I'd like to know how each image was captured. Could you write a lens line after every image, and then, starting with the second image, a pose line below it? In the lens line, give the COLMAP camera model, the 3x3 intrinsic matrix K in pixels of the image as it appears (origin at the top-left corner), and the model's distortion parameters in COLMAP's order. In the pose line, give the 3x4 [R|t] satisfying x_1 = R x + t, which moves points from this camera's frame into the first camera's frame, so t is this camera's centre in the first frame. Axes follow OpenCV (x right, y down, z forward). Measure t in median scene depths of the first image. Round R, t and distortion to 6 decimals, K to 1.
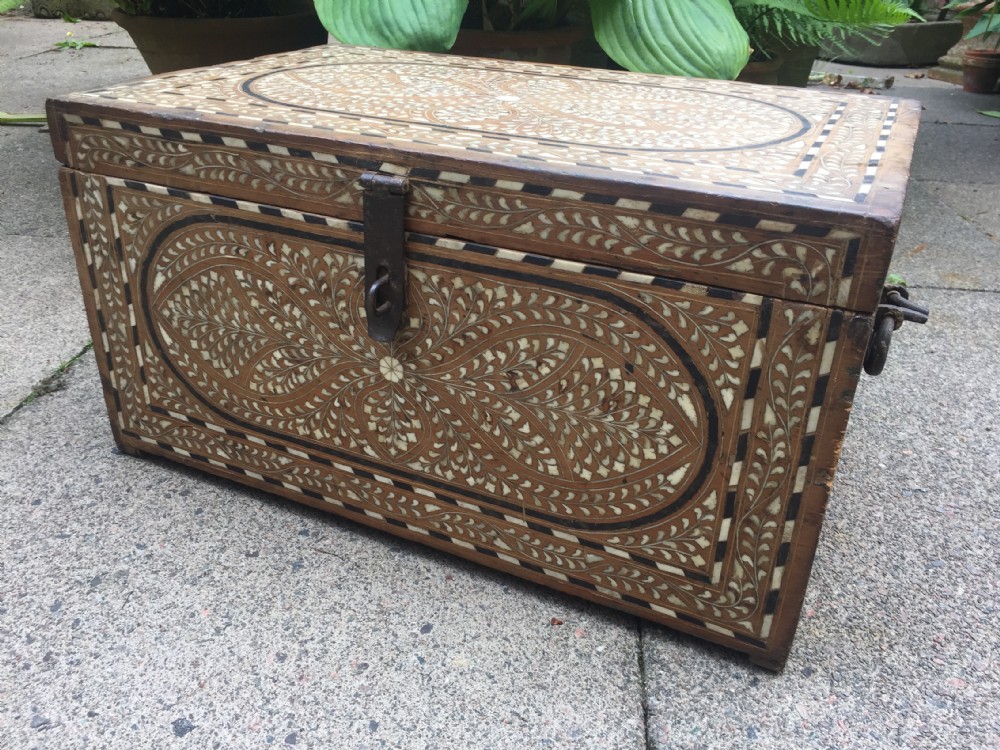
lens RADIAL K [[864.5, 0, 500.0], [0, 864.5, 375.0], [0, 0, 1]] dist [0.072955, -0.118187]
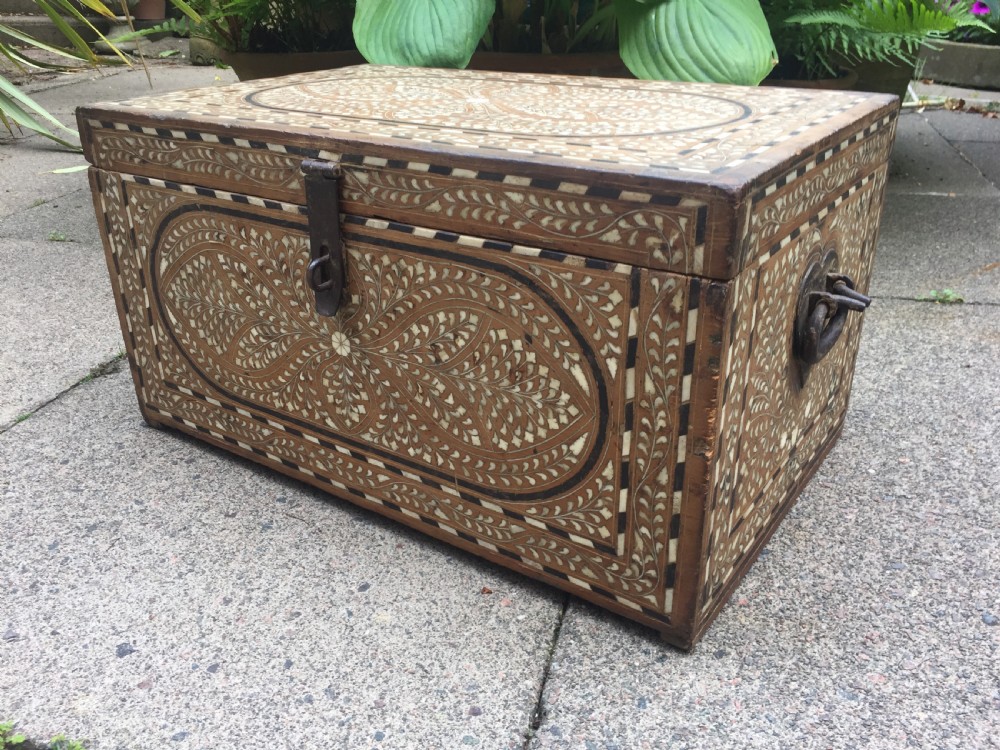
lens RADIAL K [[876.4, 0, 494.2], [0, 876.4, 376.4], [0, 0, 1]] dist [0.070168, -0.107148]
pose [[0.984233, 0.028402, -0.174581, 0.260263], [-0.035153, 0.998744, -0.035703, 0.067572], [0.173347, 0.041277, 0.983995, -0.046582]]
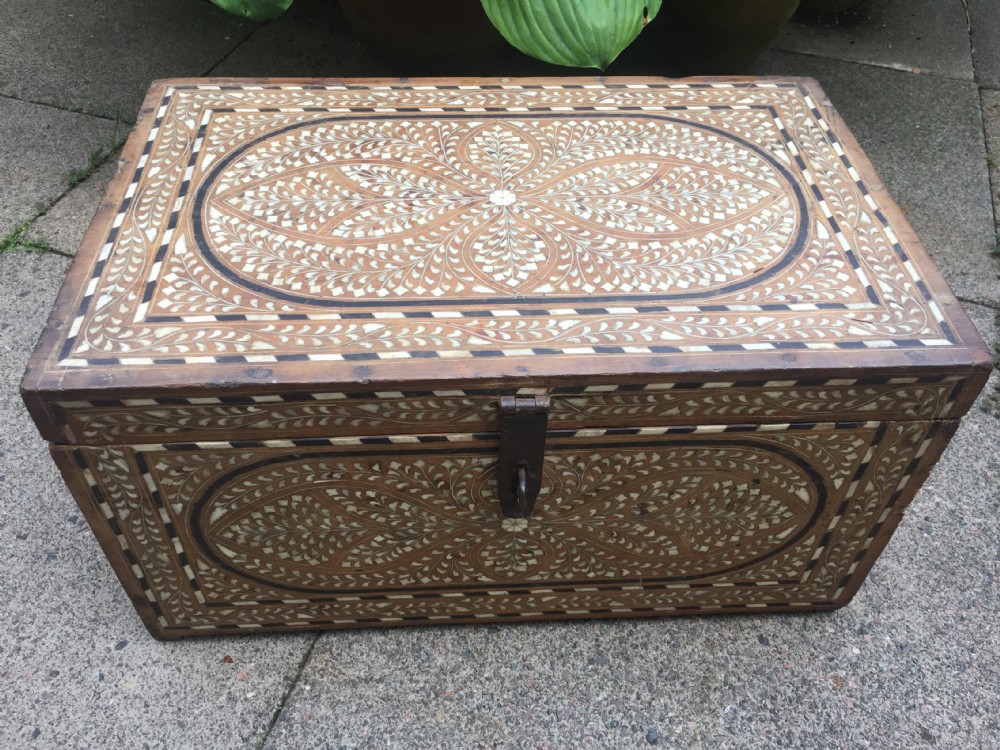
lens RADIAL K [[863.4, 0, 498.8], [0, 863.4, 371.5], [0, 0, 1]] dist [0.072036, -0.107371]
pose [[0.878096, -0.347569, 0.328851, -0.428210], [0.220756, 0.904039, 0.366034, -0.567967], [-0.424516, -0.248817, 0.870561, 0.149096]]
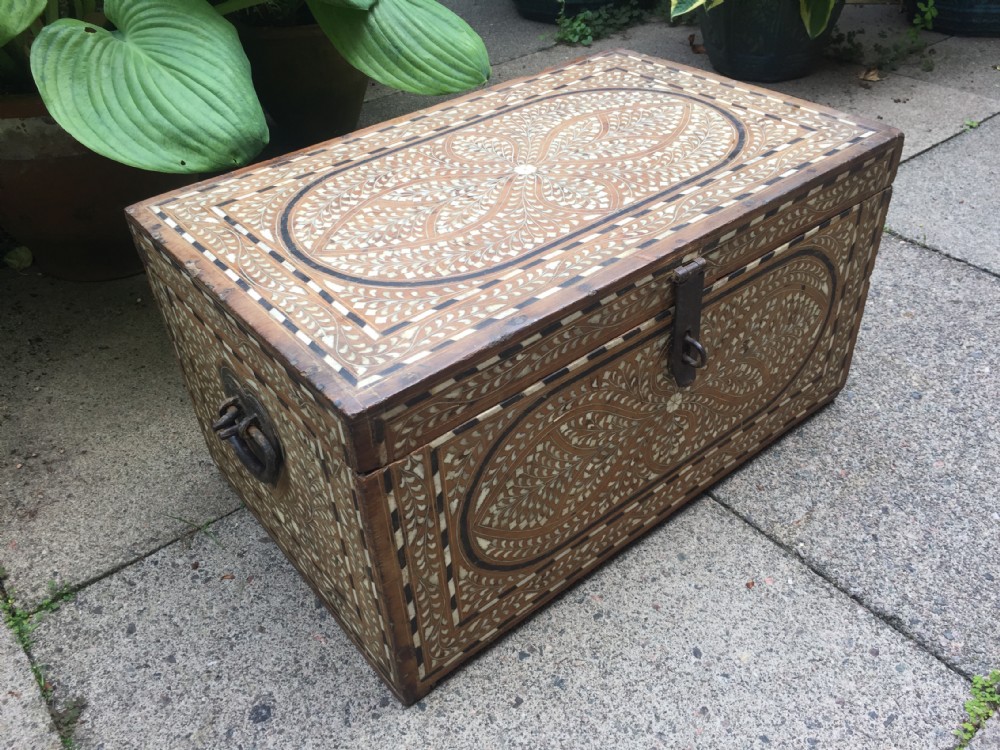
lens RADIAL K [[864.5, 0, 500.0], [0, 864.5, 375.0], [0, 0, 1]] dist [0.072955, -0.118187]
pose [[0.433207, -0.589624, 0.681671, -1.063317], [0.470952, 0.792945, 0.386579, -0.638922], [-0.768464, 0.153565, 0.621193, 0.427932]]
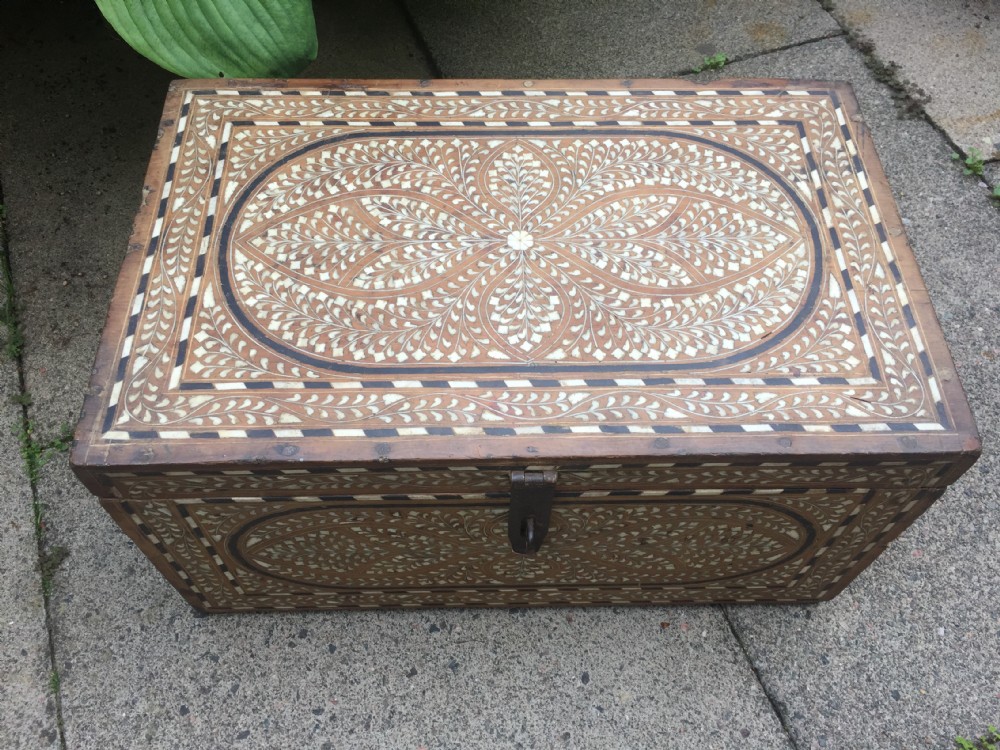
lens RADIAL K [[861.3, 0, 500.0], [0, 861.3, 375.0], [0, 0, 1]] dist [0.075054, -0.115415]
pose [[0.894371, -0.382629, 0.231724, -0.333517], [0.213013, 0.819811, 0.531541, -0.816125], [-0.393353, -0.426035, 0.814719, 0.190456]]
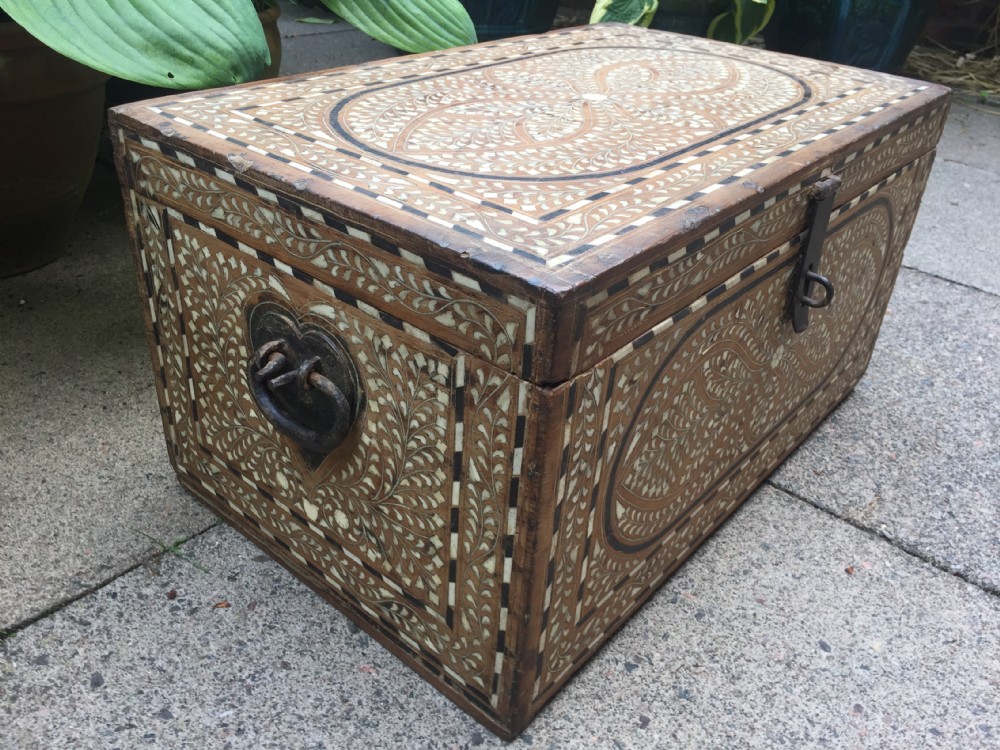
lens RADIAL K [[864.5, 0, 500.0], [0, 864.5, 375.0], [0, 0, 1]] dist [0.072955, -0.118187]
pose [[0.254974, -0.515983, 0.817771, -1.126545], [0.401398, 0.825893, 0.395955, -0.563518], [-0.879698, 0.227293, 0.417696, 0.870993]]
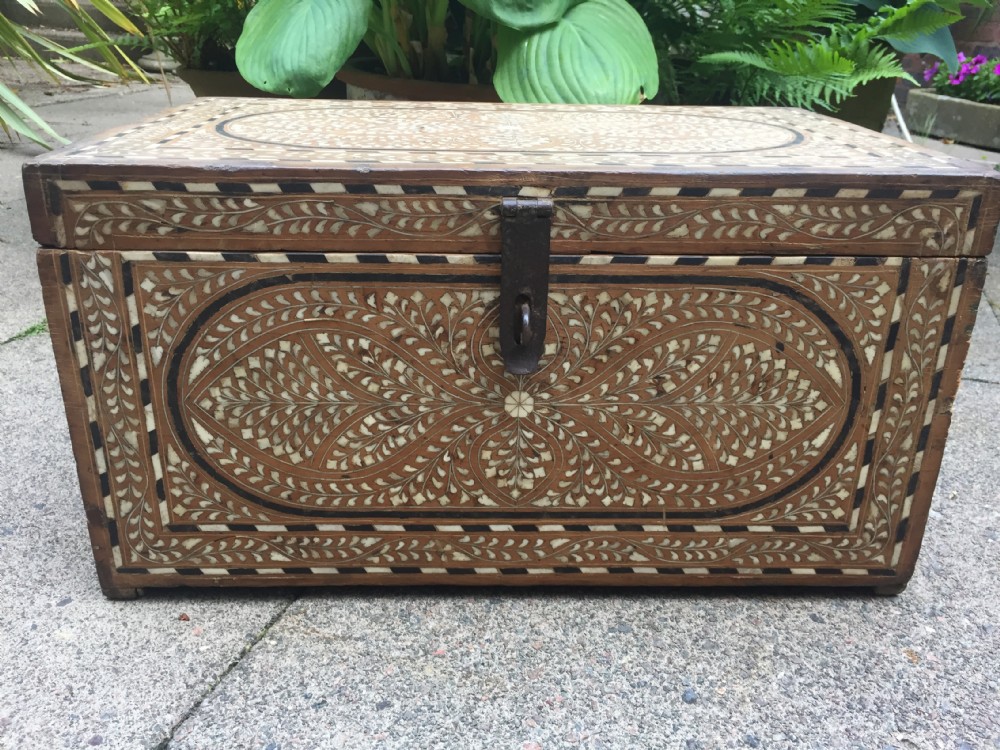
lens RADIAL K [[863.4, 0, 498.8], [0, 863.4, 371.5], [0, 0, 1]] dist [0.072036, -0.107371]
pose [[0.890710, -0.186106, 0.414729, -0.541233], [0.215851, 0.976092, -0.025568, -0.022963], [-0.400055, 0.112293, 0.909586, 0.143223]]
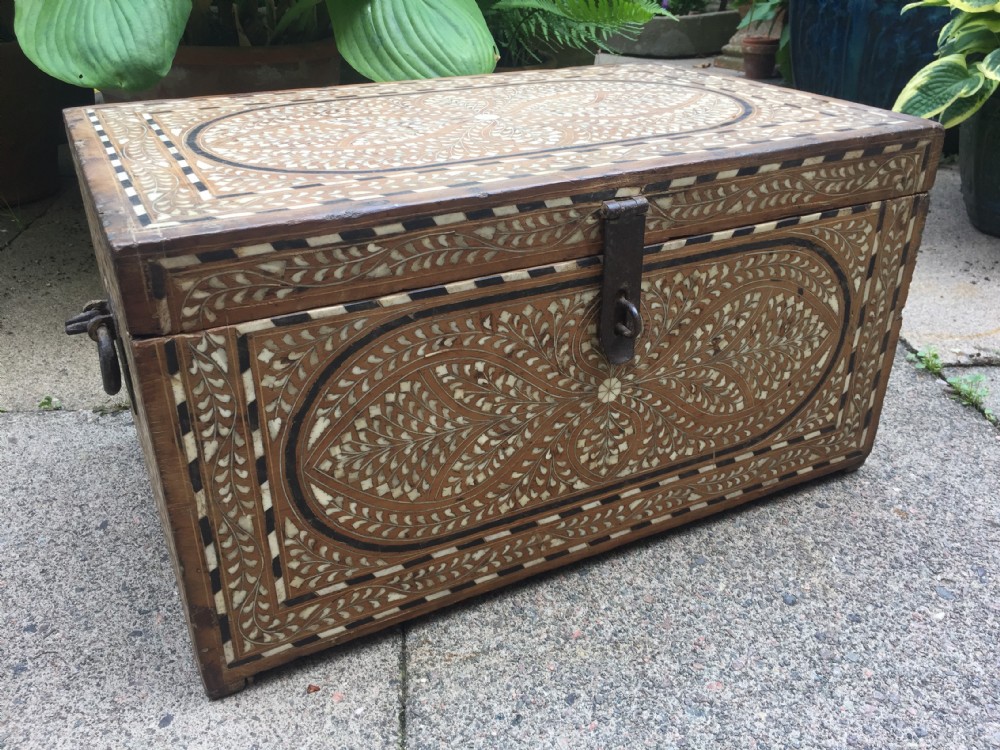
lens RADIAL K [[863.4, 0, 498.8], [0, 863.4, 371.5], [0, 0, 1]] dist [0.072036, -0.107371]
pose [[0.611001, -0.393044, 0.687164, -0.899598], [0.382425, 0.906580, 0.178507, -0.258883], [-0.693130, 0.153720, 0.704231, 0.385147]]
